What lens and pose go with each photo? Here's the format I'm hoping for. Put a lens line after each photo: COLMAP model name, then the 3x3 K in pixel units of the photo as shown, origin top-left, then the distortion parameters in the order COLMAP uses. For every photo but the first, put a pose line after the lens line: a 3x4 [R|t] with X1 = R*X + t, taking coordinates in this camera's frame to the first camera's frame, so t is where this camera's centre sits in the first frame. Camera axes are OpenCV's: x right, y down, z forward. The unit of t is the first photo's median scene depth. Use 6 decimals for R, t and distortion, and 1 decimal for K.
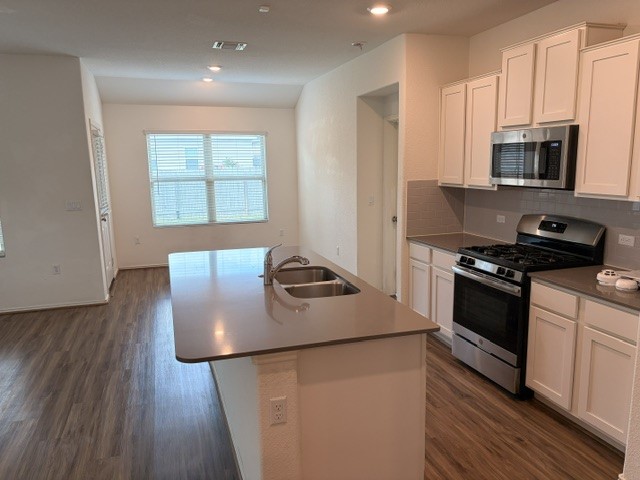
lens RADIAL K [[491.8, 0, 327.2], [0, 491.8, 240.1], [0, 0, 1]] dist [0.012562, -0.000013]
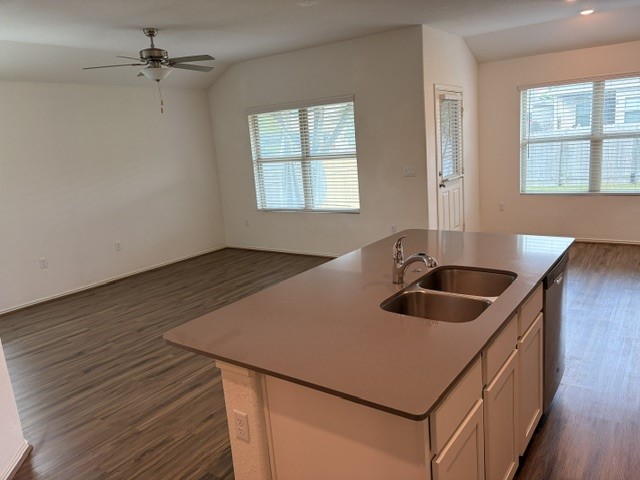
lens RADIAL K [[488.1, 0, 320.4], [0, 488.1, 236.3], [0, 0, 1]] dist [0.056387, -0.065050]
pose [[0.570027, 0.130749, -0.811156, 0.191184], [-0.063892, 0.991321, 0.114891, -0.030072], [0.819138, -0.013665, 0.573434, 0.177779]]
